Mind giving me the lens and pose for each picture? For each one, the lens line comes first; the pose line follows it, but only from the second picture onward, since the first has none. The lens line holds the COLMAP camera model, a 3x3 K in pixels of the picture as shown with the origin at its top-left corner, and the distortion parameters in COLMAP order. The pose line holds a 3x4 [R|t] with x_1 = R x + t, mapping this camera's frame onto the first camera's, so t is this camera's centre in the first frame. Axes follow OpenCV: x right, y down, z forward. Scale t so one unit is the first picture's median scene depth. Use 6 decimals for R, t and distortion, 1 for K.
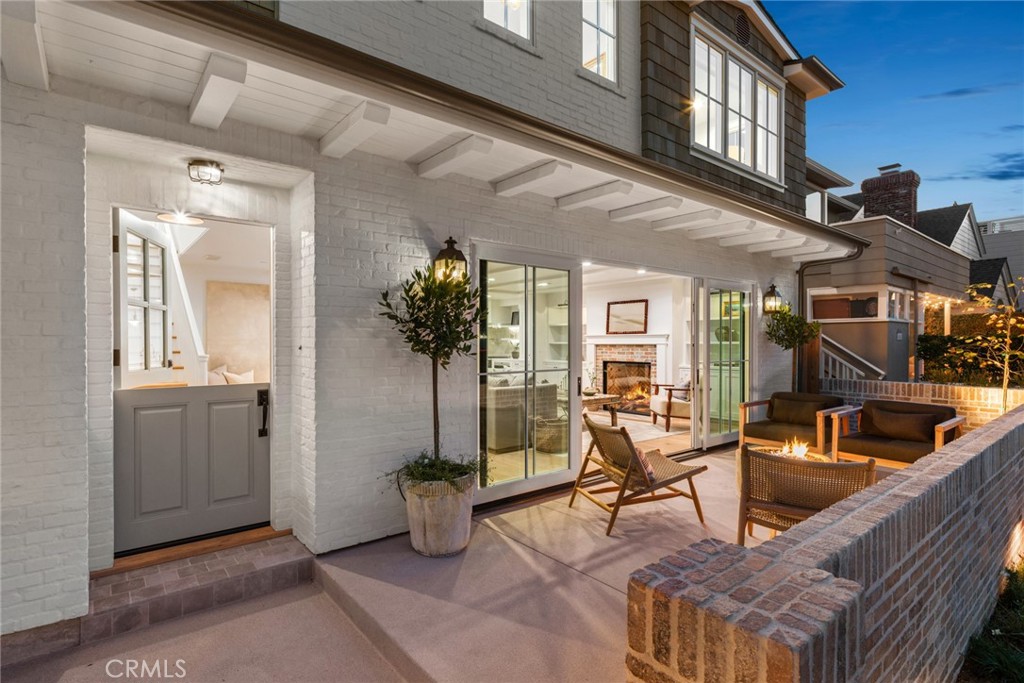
lens RADIAL K [[513.2, 0, 512.0], [0, 513.2, 341.5], [0, 0, 1]] dist [0.001126, 0.000112]
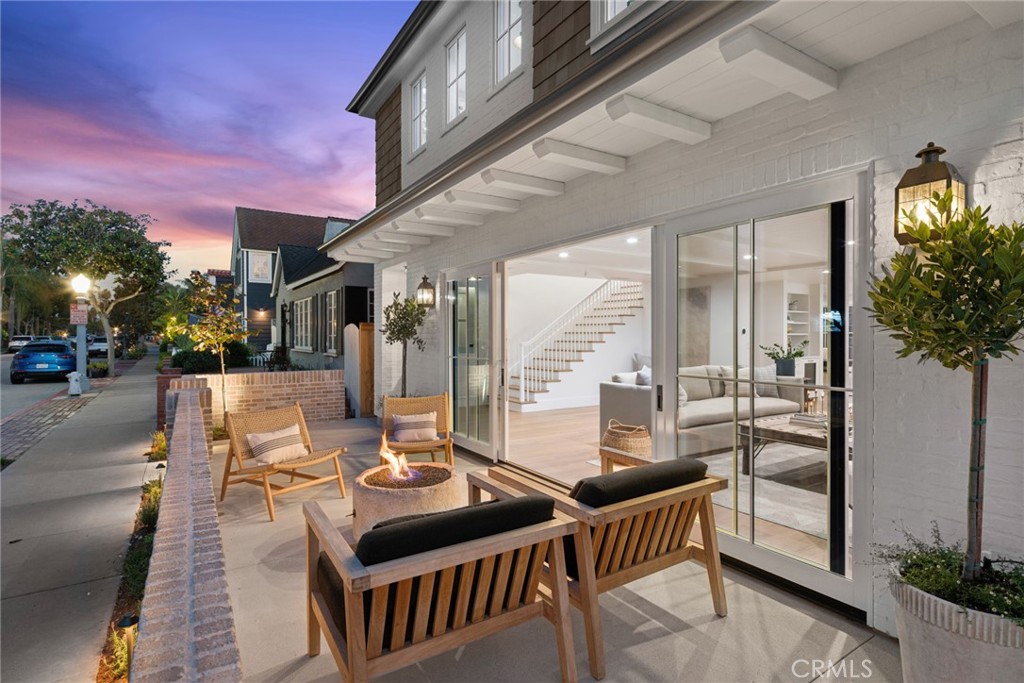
lens RADIAL K [[511.4, 0, 512.0], [0, 511.4, 341.5], [0, 0, 1]] dist [0.000040, 0.000066]
pose [[-0.125174, 0.013990, -0.992036, 1.020496], [-0.000118, 0.999900, 0.014116, -0.002069], [0.992135, 0.001884, -0.125159, 0.978734]]
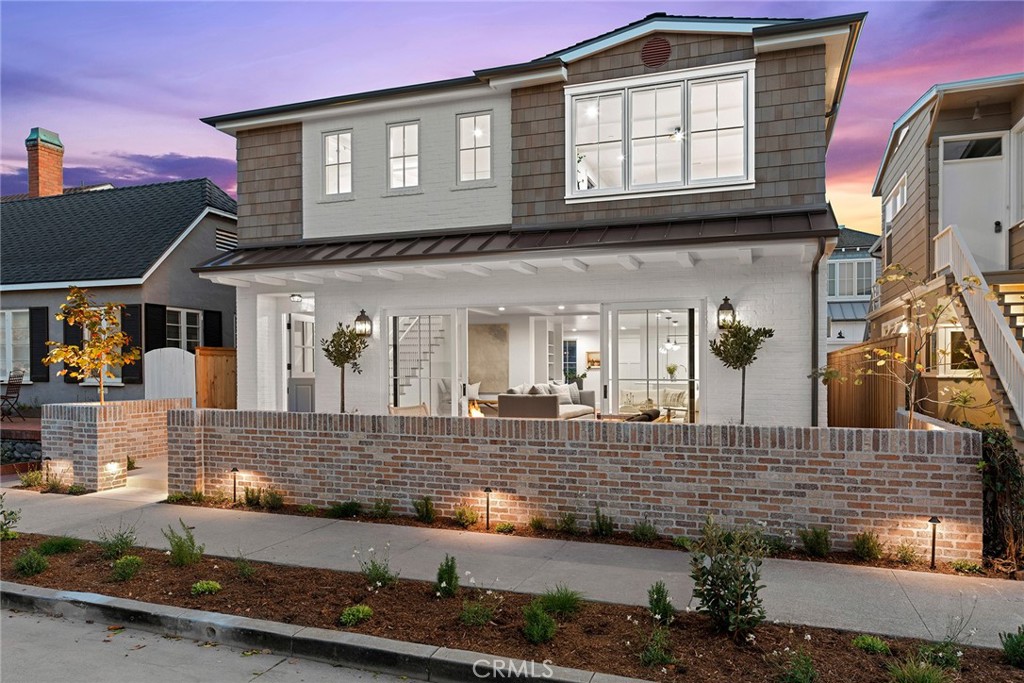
lens RADIAL K [[696.0, 0, 513.8], [0, 696.0, 370.4], [0, 0, 1]] dist [-0.000037, 0.002265]
pose [[0.505587, 0.004891, -0.862761, 1.692447], [-0.002740, 0.999988, 0.004063, 0.018548], [0.862771, 0.000310, 0.505595, 0.068027]]
